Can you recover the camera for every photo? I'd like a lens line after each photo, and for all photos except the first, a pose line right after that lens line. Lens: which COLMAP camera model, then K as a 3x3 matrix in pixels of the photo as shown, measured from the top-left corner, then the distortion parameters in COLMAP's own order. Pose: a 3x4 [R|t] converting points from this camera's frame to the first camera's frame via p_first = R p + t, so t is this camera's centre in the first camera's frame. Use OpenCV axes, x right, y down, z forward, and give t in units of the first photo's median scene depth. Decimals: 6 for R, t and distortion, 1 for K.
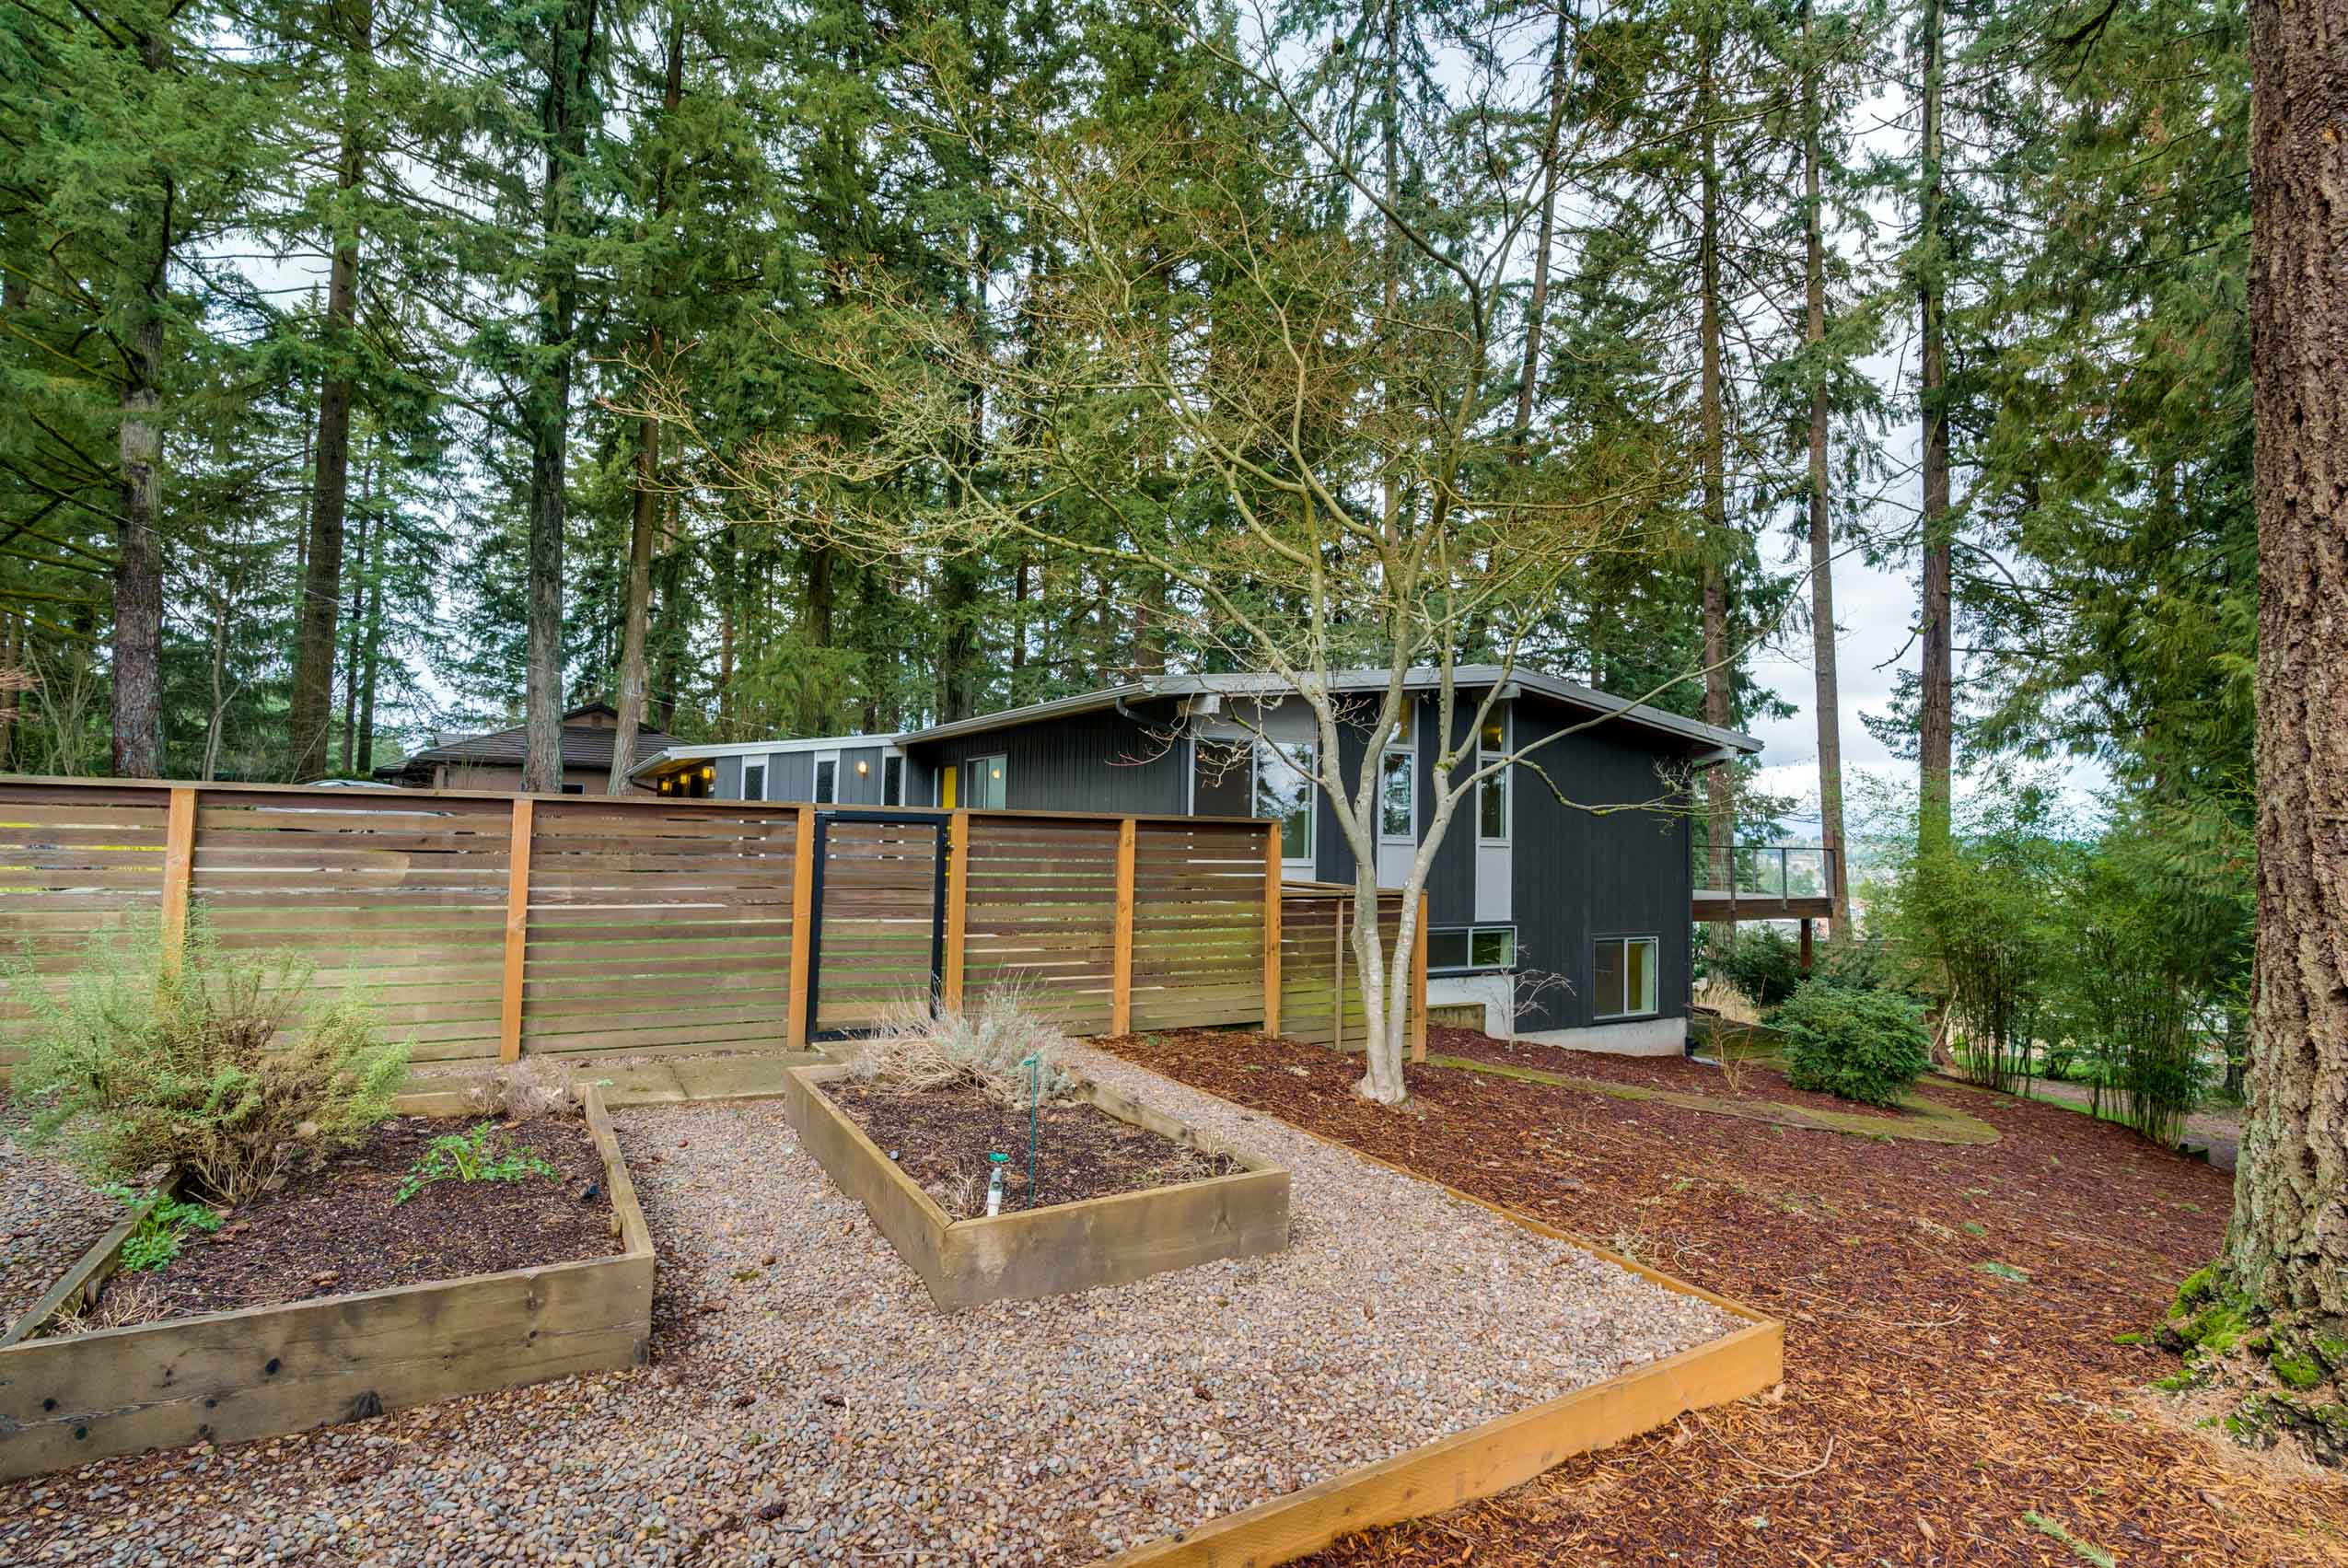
lens RADIAL K [[1134.1, 0, 1137.5], [0, 1134.1, 781.8], [0, 0, 1]] dist [-0.000716, 0.000029]
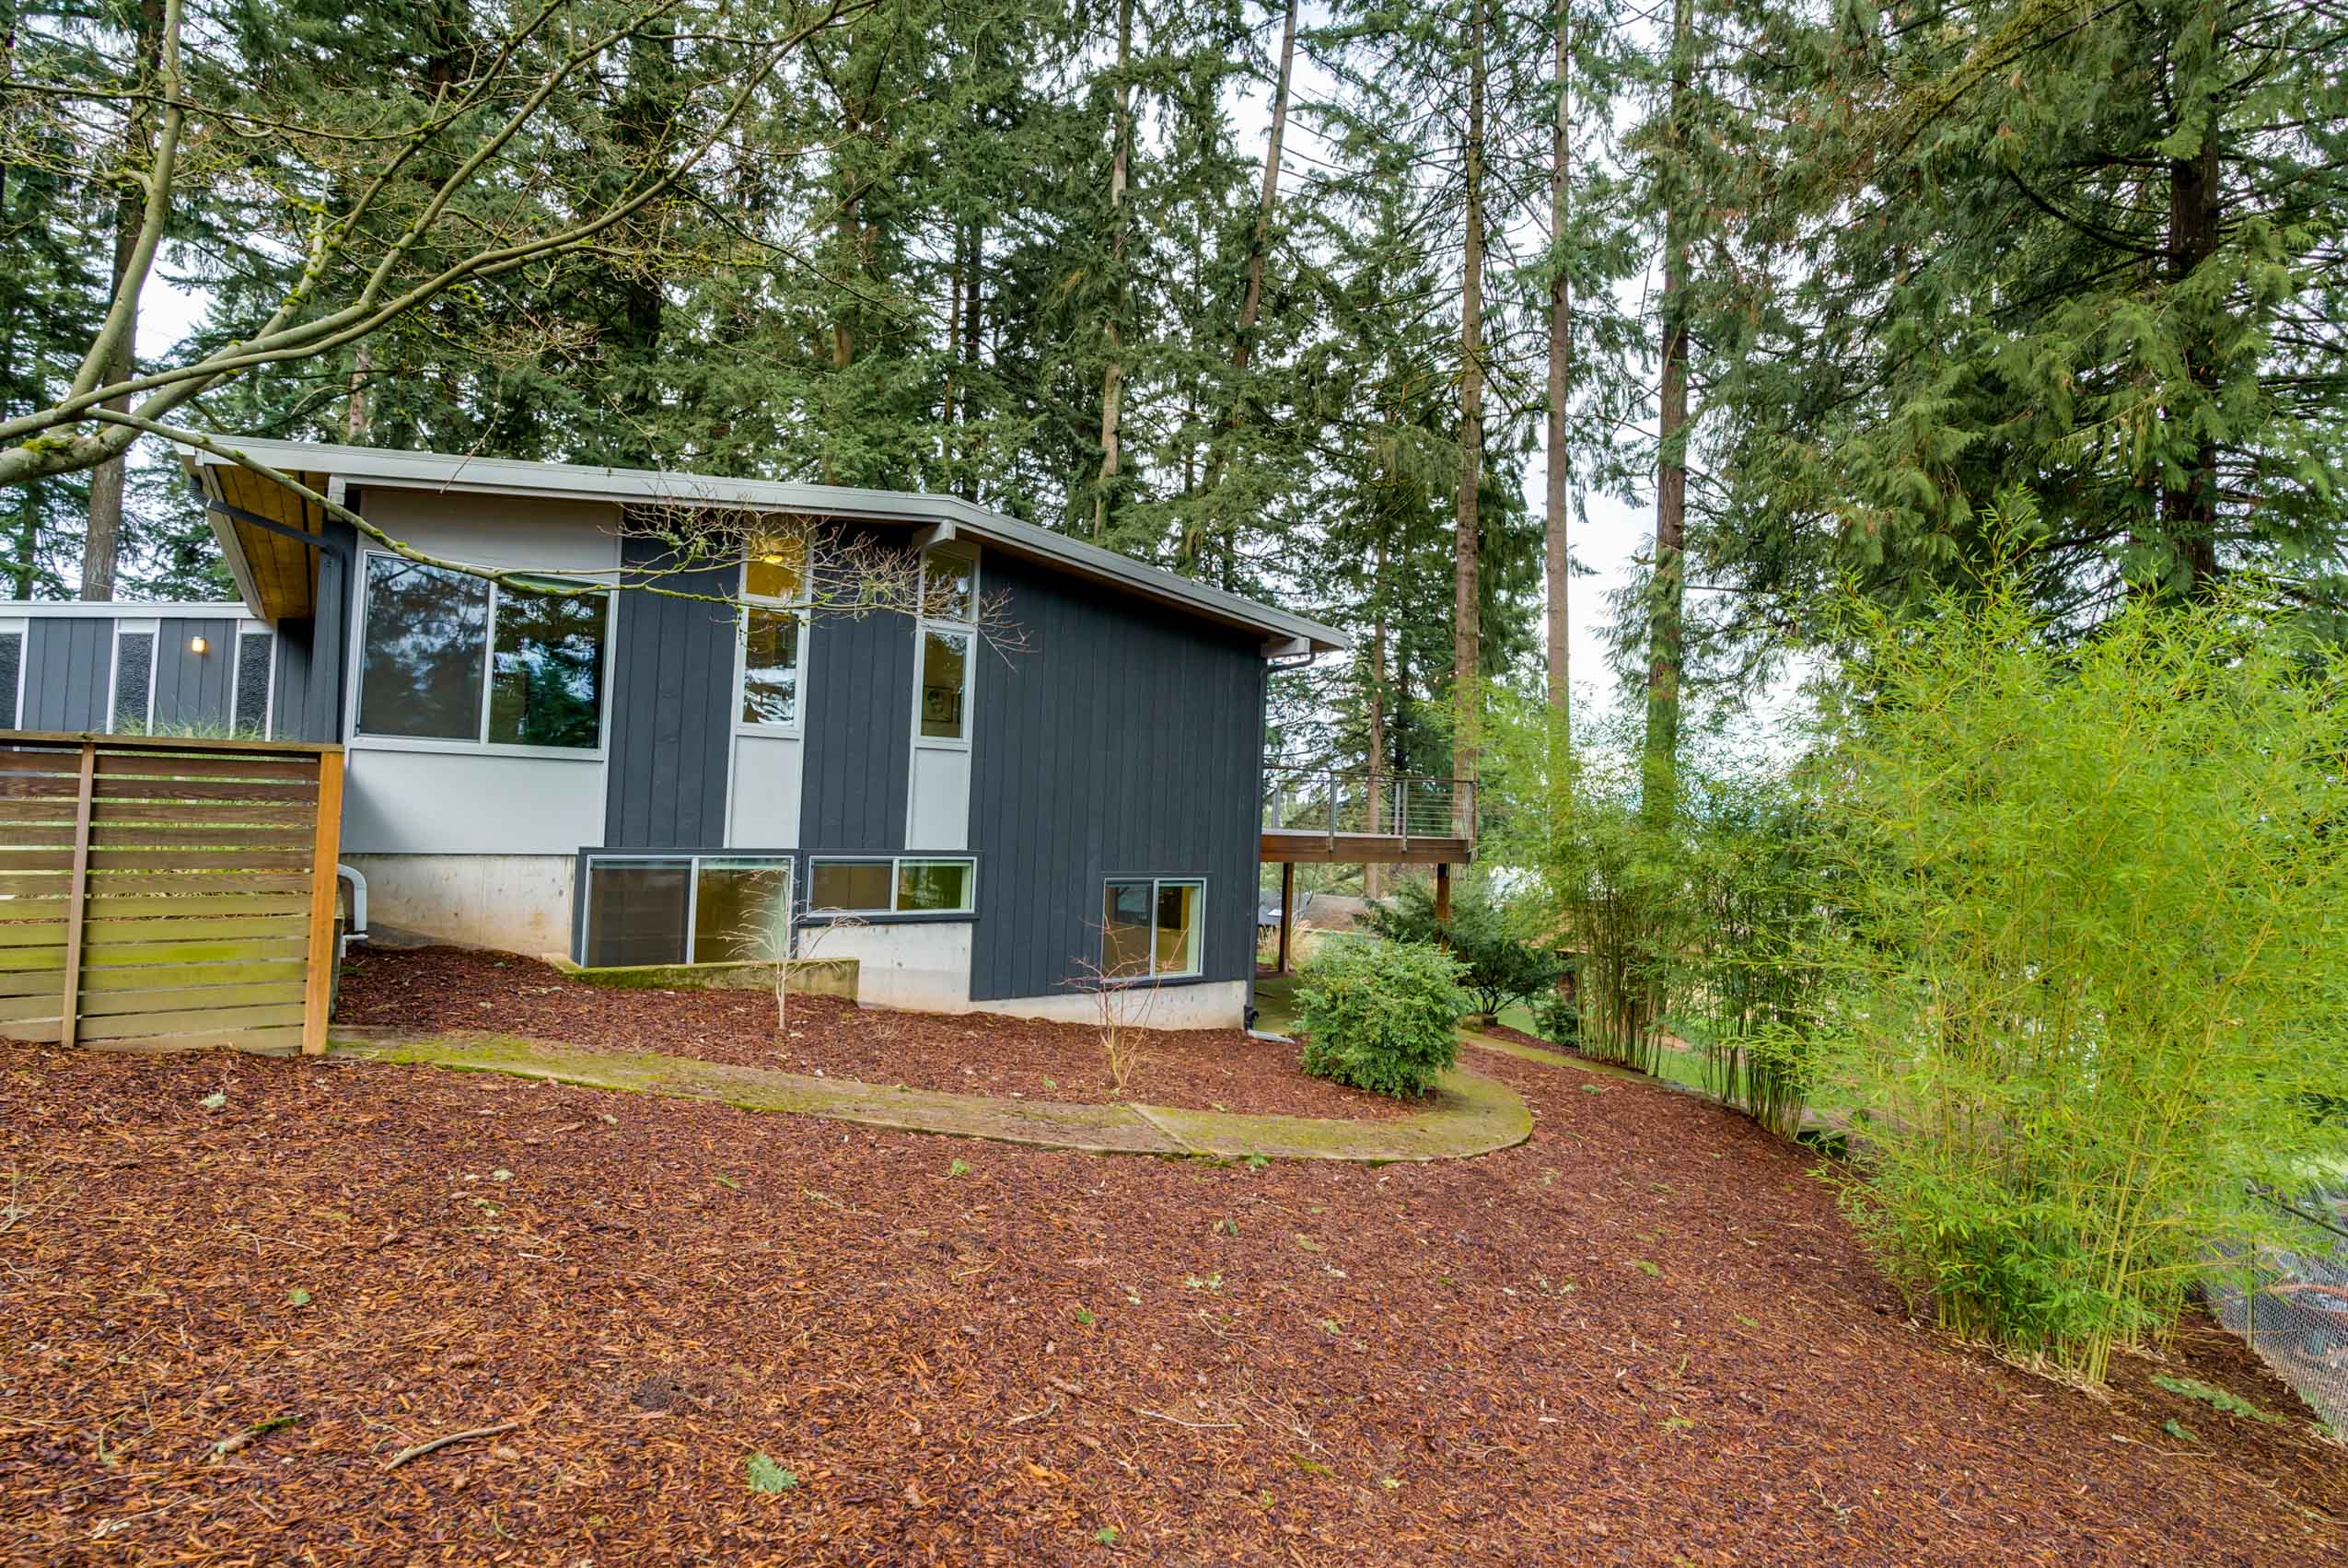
lens RADIAL K [[1094.5, 0, 1174.0], [0, 1094.5, 784.0], [0, 0, 1]] dist [0.000090, 0.000161]
pose [[0.993549, 0.016237, 0.112239, 0.190686], [-0.018891, 0.999566, 0.022622, 0.030515], [-0.111823, -0.024597, 0.993424, 0.140456]]
